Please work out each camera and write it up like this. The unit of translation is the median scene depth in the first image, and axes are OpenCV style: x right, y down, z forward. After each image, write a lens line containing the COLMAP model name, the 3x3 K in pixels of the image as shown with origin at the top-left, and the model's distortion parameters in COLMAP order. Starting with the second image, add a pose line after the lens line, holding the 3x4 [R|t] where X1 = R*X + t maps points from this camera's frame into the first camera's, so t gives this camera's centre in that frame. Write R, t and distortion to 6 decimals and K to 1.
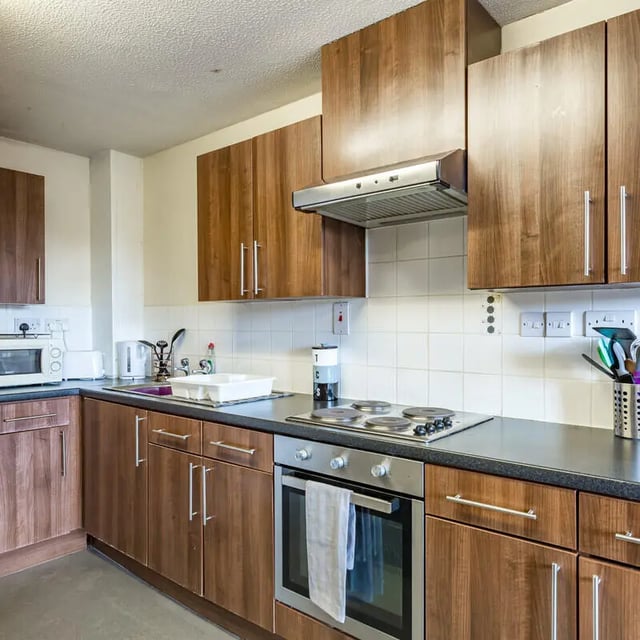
lens RADIAL K [[505.8, 0, 319.5], [0, 505.8, 310.2], [0, 0, 1]] dist [-0.004222, -0.001595]
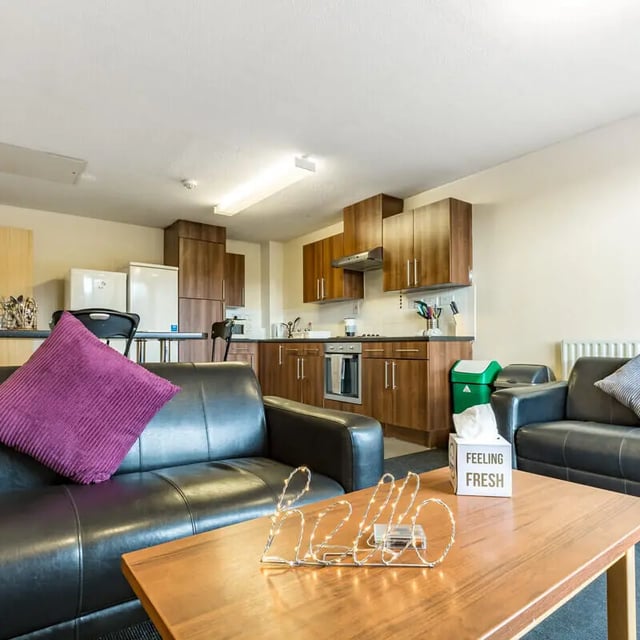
lens RADIAL K [[432.6, 0, 320.0], [0, 432.6, 320.0], [0, 0, 1]] dist [0.002072, 0.000921]
pose [[0.968211, -0.009134, -0.249968, 0.414342], [-0.001434, 0.999114, -0.042064, 0.172033], [0.250131, 0.041086, 0.967340, -1.159814]]
